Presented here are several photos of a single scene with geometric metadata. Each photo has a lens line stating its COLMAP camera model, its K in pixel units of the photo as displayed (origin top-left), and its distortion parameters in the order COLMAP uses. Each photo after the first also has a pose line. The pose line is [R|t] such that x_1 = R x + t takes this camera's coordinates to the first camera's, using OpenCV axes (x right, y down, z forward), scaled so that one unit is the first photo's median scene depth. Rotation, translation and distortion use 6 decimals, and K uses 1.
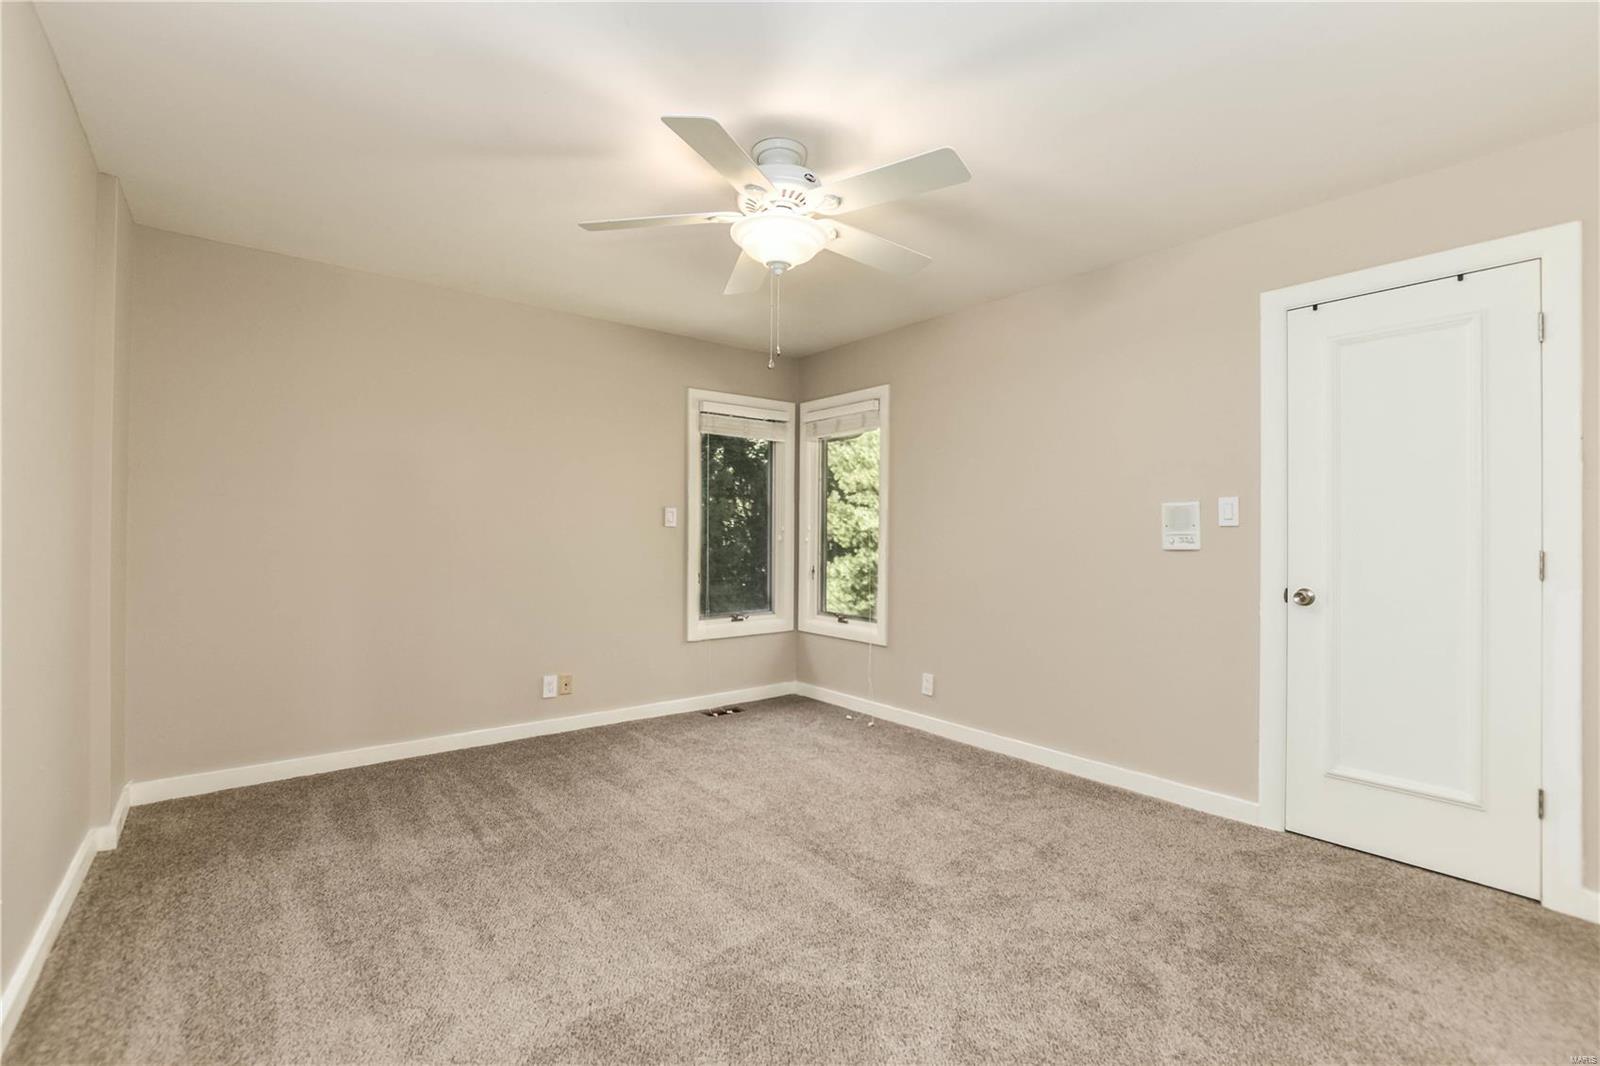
lens RADIAL K [[723.7, 0, 782.5], [0, 723.7, 525.4], [0, 0, 1]] dist [-0.019897, 0.006228]
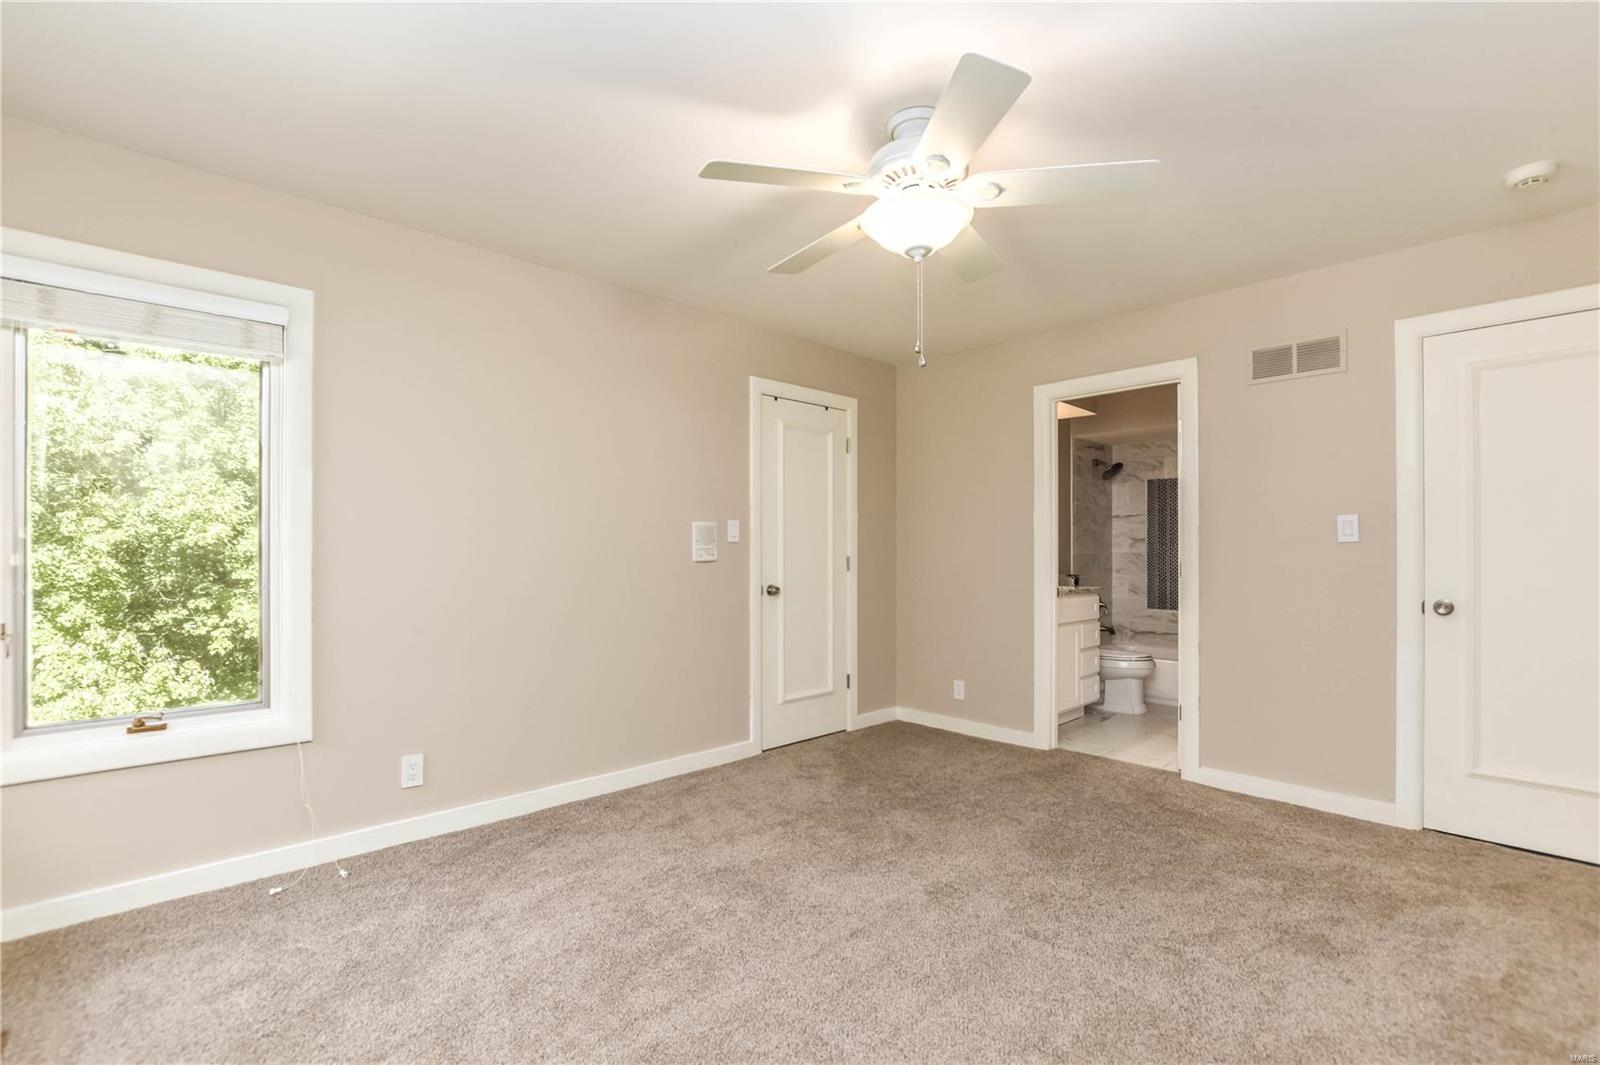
lens RADIAL K [[745.7, 0, 802.5], [0, 745.7, 558.2], [0, 0, 1]] dist [0.000286, 0.006970]
pose [[-0.110593, -0.010003, 0.993815, -0.759737], [-0.005791, 0.999939, 0.009420, 0.017294], [-0.993849, -0.004713, -0.110644, 1.021257]]
